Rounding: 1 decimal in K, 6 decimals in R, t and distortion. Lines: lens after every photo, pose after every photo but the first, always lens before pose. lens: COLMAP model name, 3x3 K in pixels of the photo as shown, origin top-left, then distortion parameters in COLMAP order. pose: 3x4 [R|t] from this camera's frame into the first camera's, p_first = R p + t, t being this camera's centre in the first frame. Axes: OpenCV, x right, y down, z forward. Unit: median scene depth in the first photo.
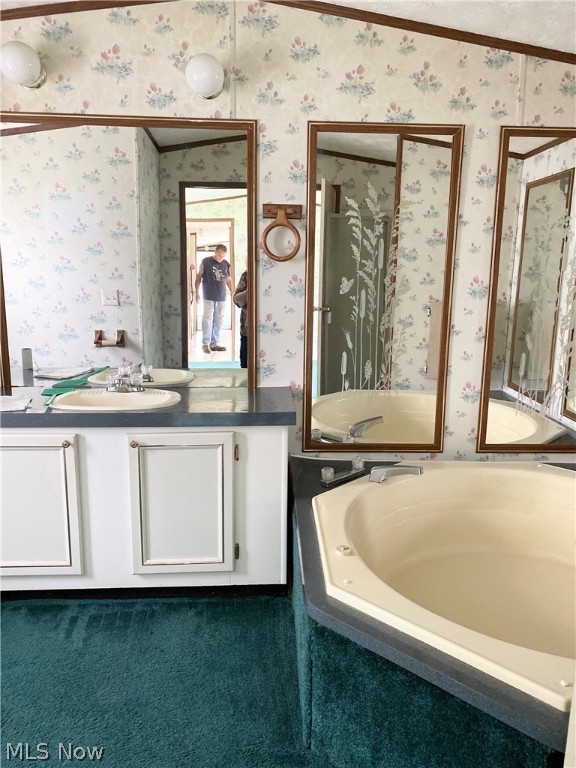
lens RADIAL K [[587.9, 0, 290.0], [0, 587.9, 379.3], [0, 0, 1]] dist [0.007516, -0.010211]
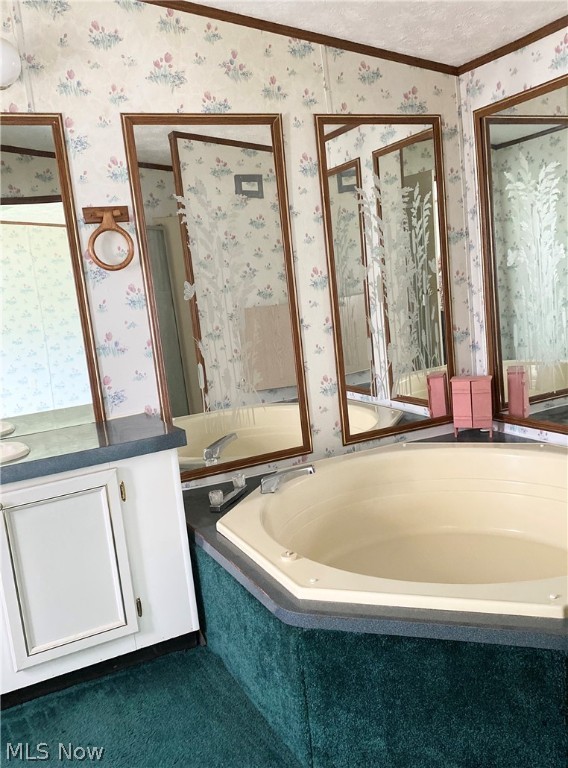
lens RADIAL K [[679.7, 0, 284.0], [0, 679.7, 384.0], [0, 0, 1]] dist [-0.007784, 0.004650]
pose [[0.915032, -0.166427, 0.367450, -0.188850], [0.185033, 0.982607, -0.015726, 0.027244], [-0.358441, 0.082380, 0.929910, -0.012945]]
